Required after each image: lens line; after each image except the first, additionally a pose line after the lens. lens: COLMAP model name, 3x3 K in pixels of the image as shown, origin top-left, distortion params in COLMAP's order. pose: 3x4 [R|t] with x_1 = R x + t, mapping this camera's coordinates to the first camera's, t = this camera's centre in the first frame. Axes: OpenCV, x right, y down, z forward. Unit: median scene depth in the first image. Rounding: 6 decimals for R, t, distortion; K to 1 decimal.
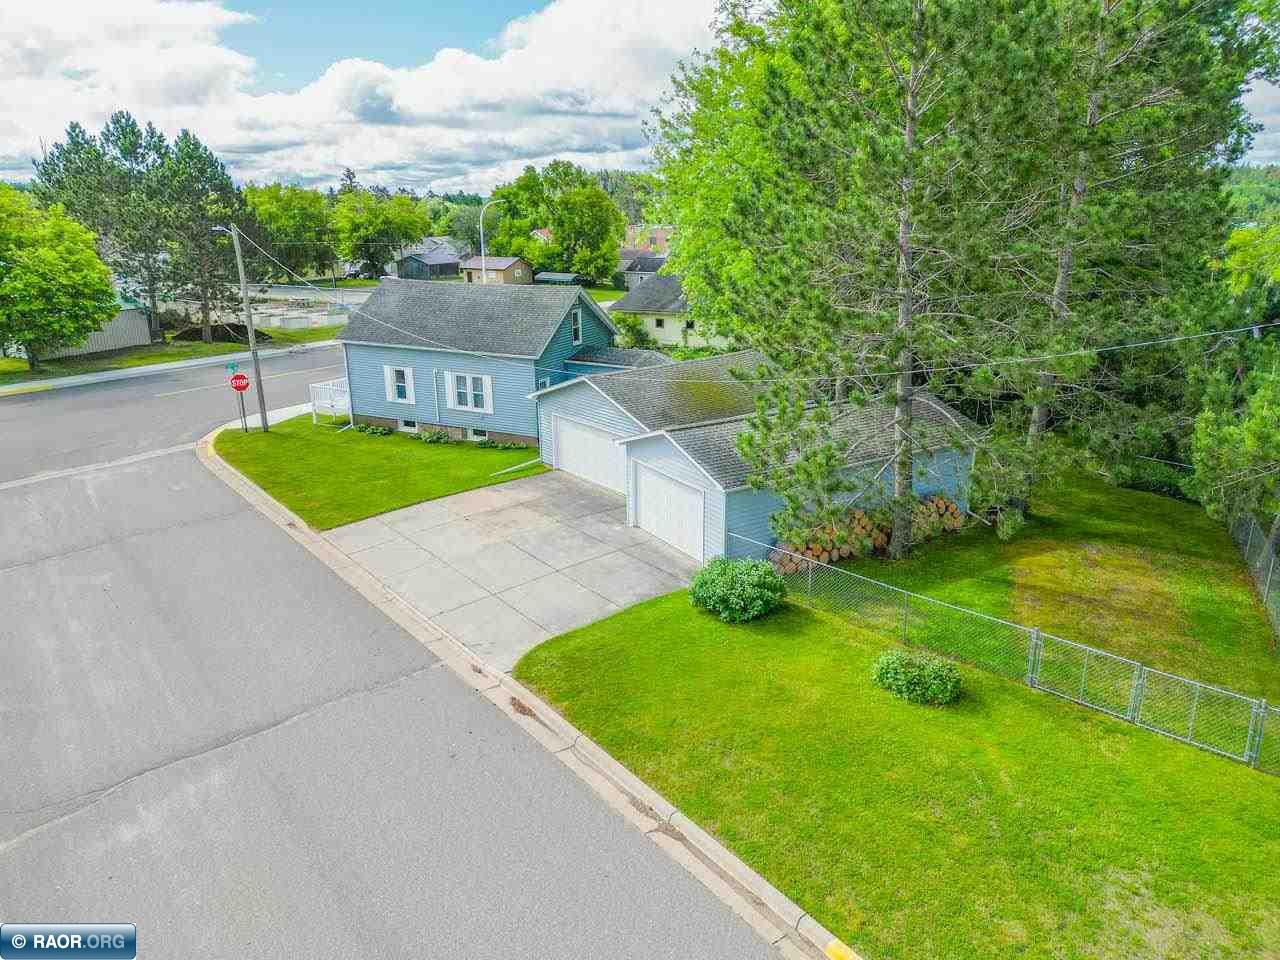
lens RADIAL K [[893.0, 0, 640.0], [0, 893.0, 460.0], [0, 0, 1]] dist [0.079097, -0.063577]
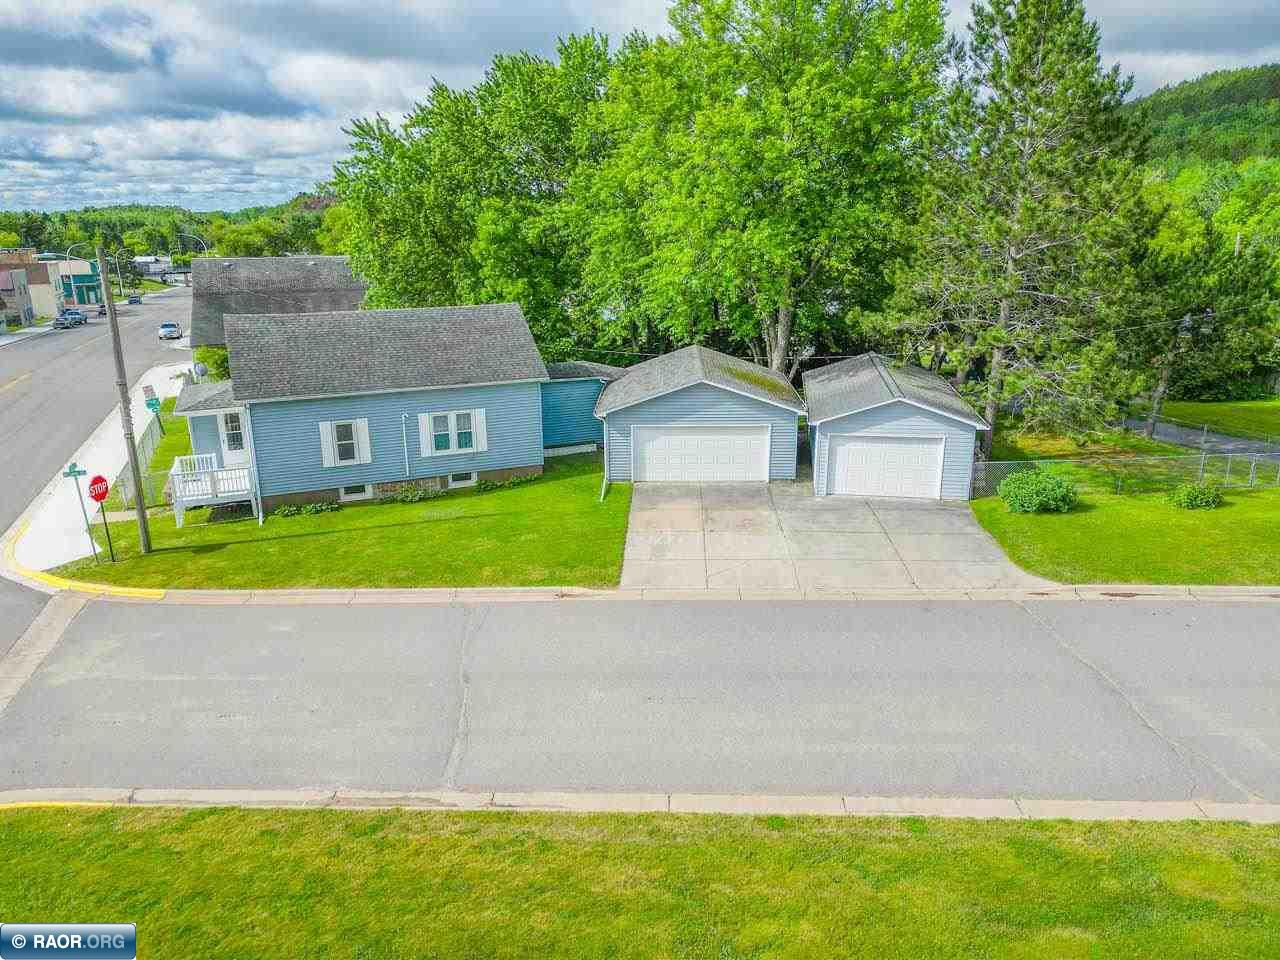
lens RADIAL K [[893.0, 0, 640.0], [0, 893.0, 460.0], [0, 0, 1]] dist [0.079097, -0.063577]
pose [[0.647843, -0.199441, 0.735203, -0.726062], [0.214715, 0.973796, 0.074963, -0.076921], [-0.730888, 0.109294, 0.673689, 0.293757]]
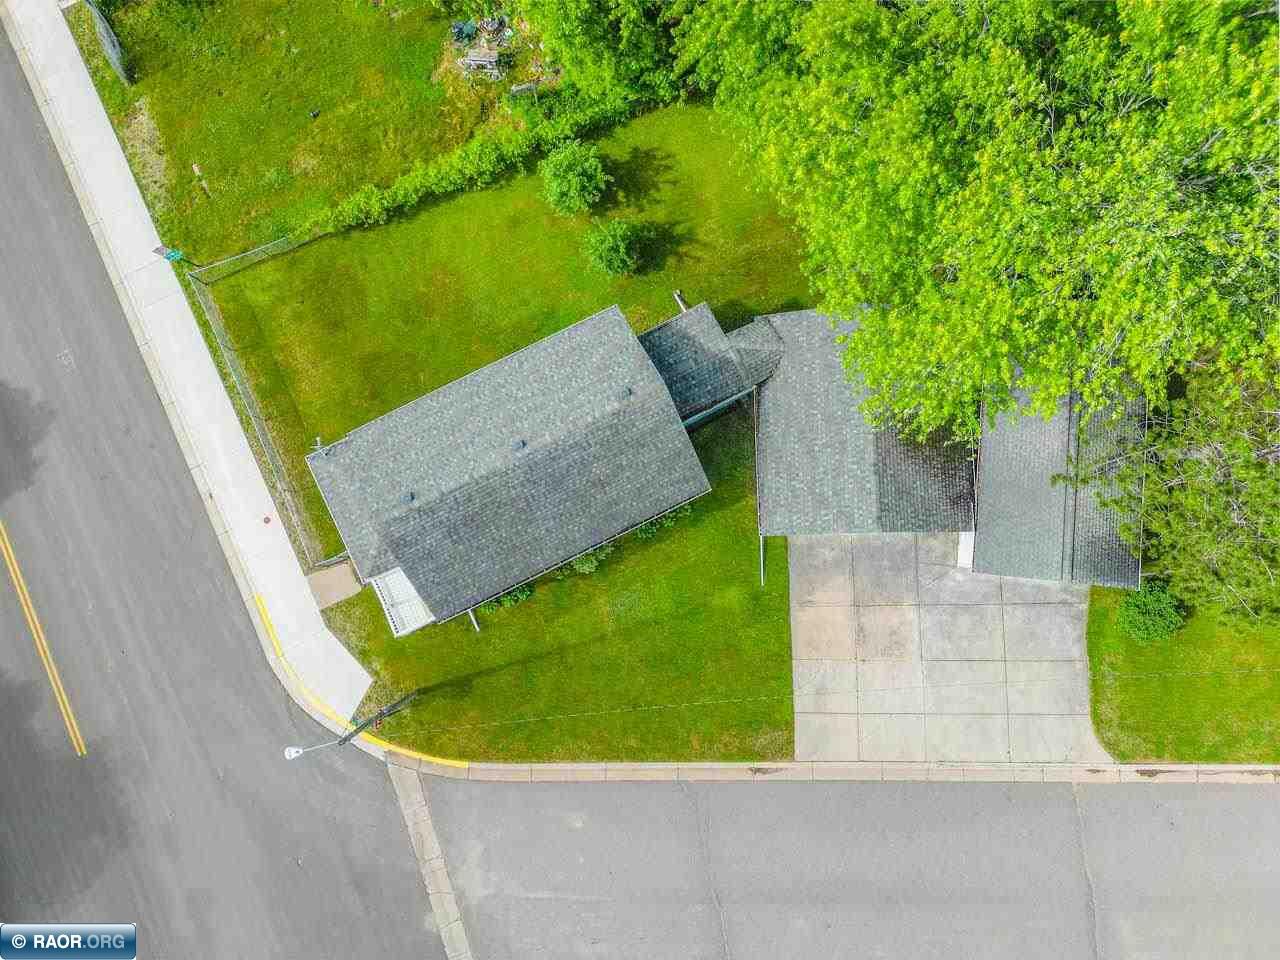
lens RADIAL K [[893.0, 0, 640.0], [0, 893.0, 460.0], [0, 0, 1]] dist [0.079097, -0.063577]
pose [[0.603456, -0.792381, 0.089295, -0.204783], [0.223279, 0.275415, 0.935036, -0.923605], [-0.765498, -0.544316, 0.343123, 0.732302]]
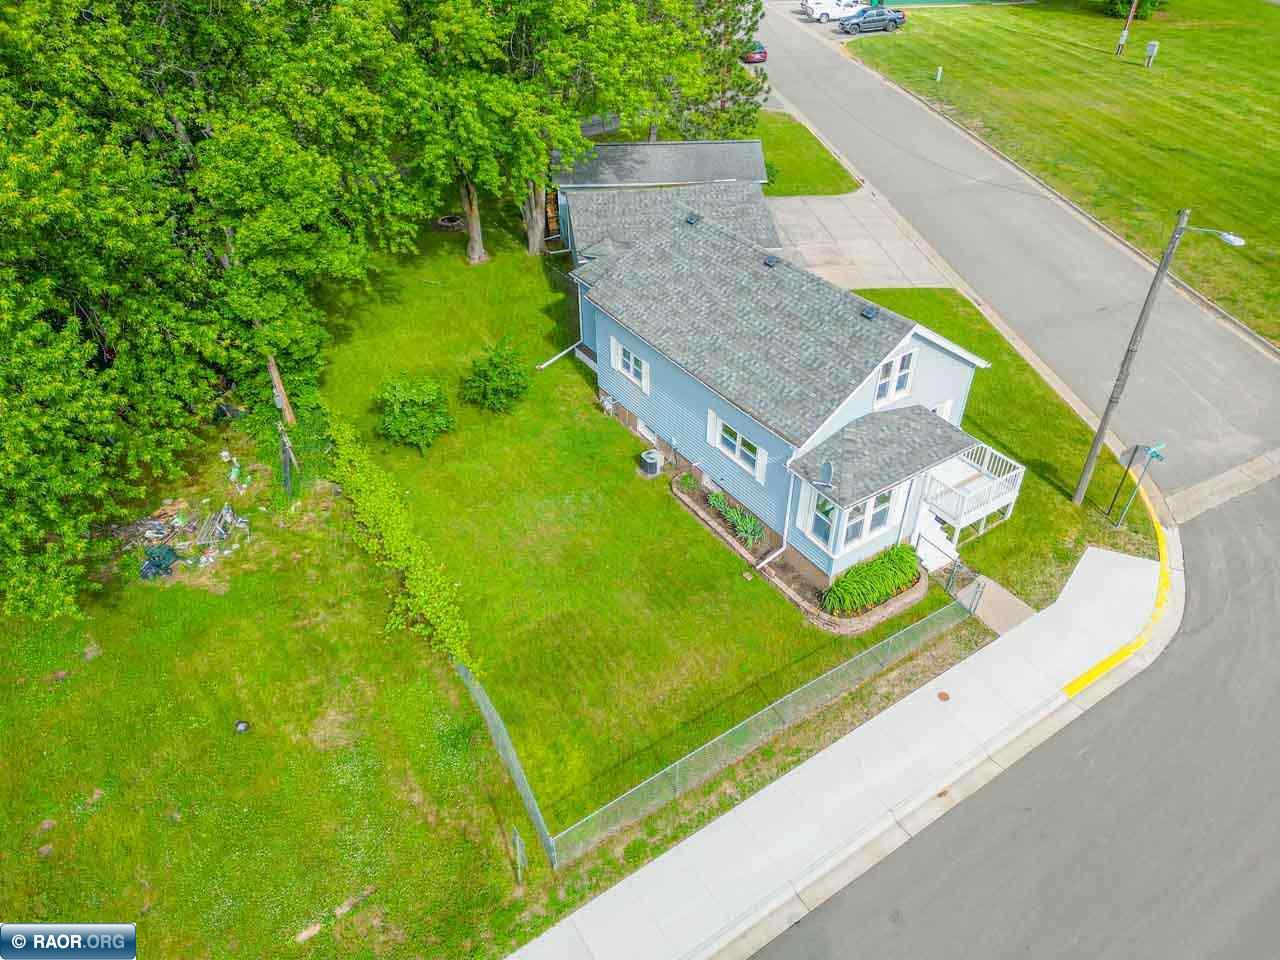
lens RADIAL K [[893.0, 0, 640.0], [0, 893.0, 460.0], [0, 0, 1]] dist [0.079097, -0.063577]
pose [[-0.870822, -0.279611, 0.404336, -0.433856], [0.151125, 0.630398, 0.761419, -0.672289], [-0.467793, 0.724166, -0.506708, 1.615136]]
